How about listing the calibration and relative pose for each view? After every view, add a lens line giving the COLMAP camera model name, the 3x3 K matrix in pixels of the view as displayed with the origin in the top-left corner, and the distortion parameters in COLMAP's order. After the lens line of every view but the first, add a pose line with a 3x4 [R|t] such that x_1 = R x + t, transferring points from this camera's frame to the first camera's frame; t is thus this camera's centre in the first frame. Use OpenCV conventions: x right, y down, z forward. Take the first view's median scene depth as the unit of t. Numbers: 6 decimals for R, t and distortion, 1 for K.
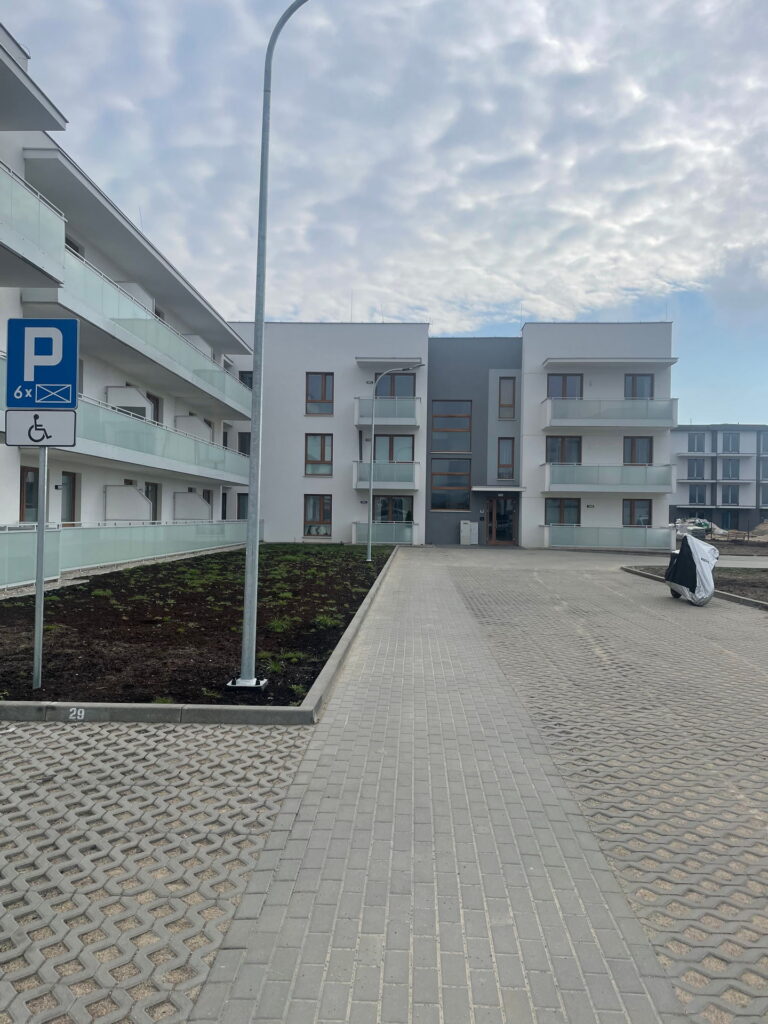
lens RADIAL K [[766.5, 0, 384.0], [0, 766.5, 512.0], [0, 0, 1]] dist [0.081595, -0.092537]
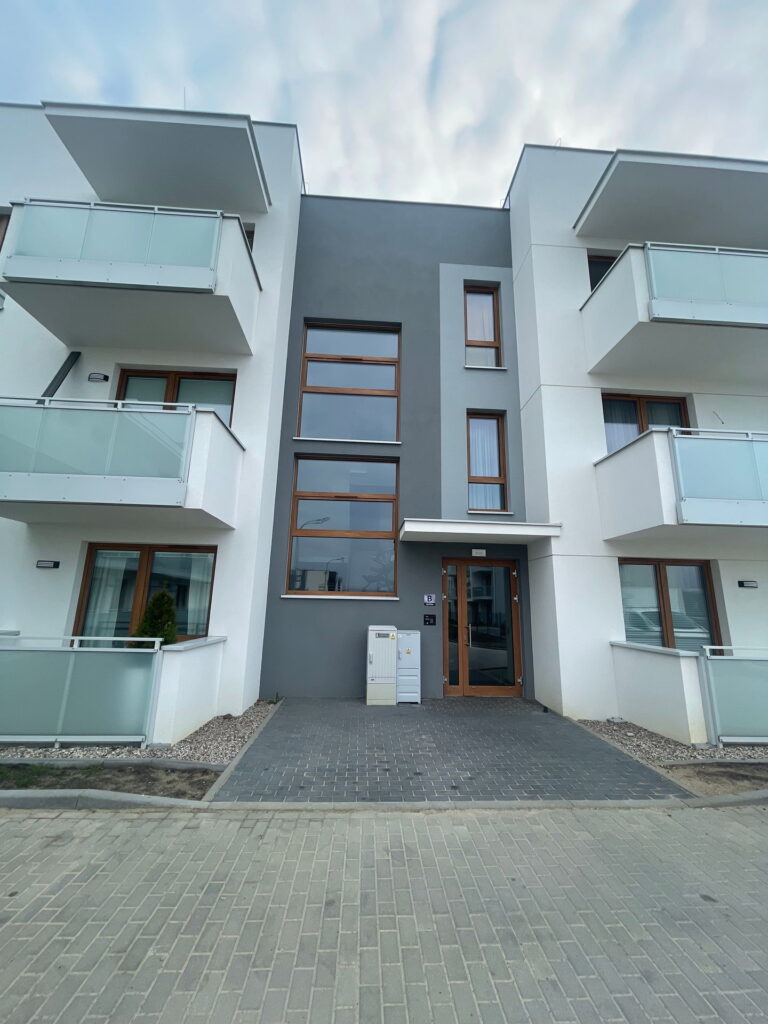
lens RADIAL K [[409.4, 0, 384.0], [0, 409.4, 512.0], [0, 0, 1]] dist [-0.000159, 0.000017]
pose [[0.993145, 0.031423, 0.112583, 0.085085], [-0.006742, 0.976982, -0.213213, 0.000775], [-0.116691, 0.210993, 0.970497, 0.817484]]
